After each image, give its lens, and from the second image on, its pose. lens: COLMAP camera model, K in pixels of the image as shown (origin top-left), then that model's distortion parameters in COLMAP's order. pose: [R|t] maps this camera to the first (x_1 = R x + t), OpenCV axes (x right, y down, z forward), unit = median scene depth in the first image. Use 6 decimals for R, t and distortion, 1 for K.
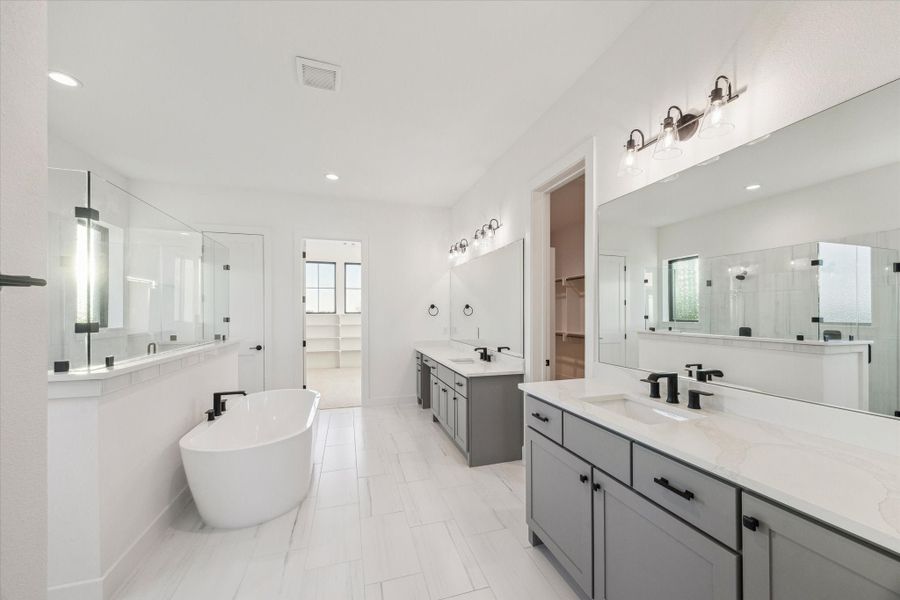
lens RADIAL K [[345.8, 0, 449.4], [0, 345.8, 300.1], [0, 0, 1]] dist [0.002216, 0.000043]
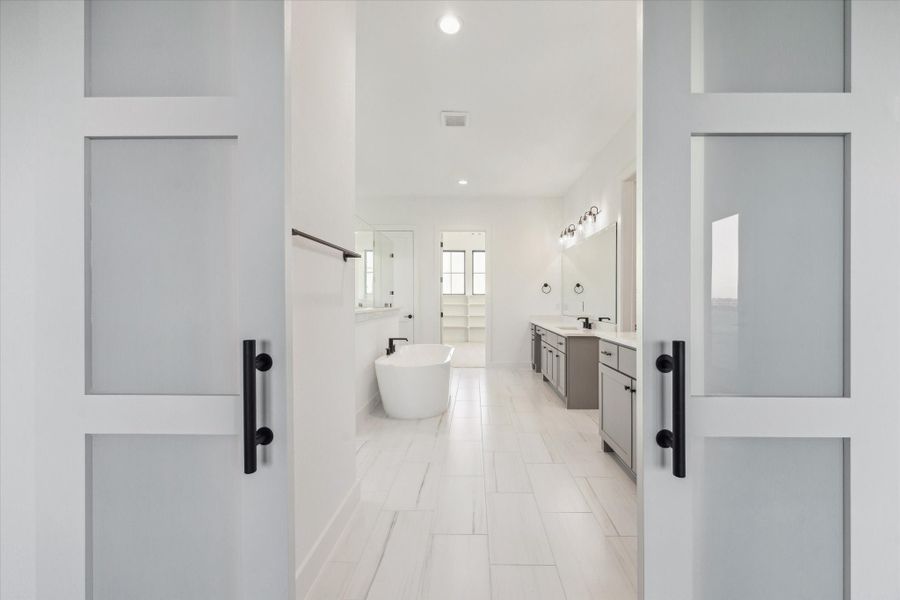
lens RADIAL K [[345.8, 0, 456.3], [0, 345.8, 298.4], [0, 0, 1]] dist [0.002216, 0.000043]
pose [[0.941820, 0.008344, -0.336013, 0.071441], [0.001748, 0.999557, 0.029723, 0.034176], [0.336112, -0.028581, 0.941388, -0.220374]]
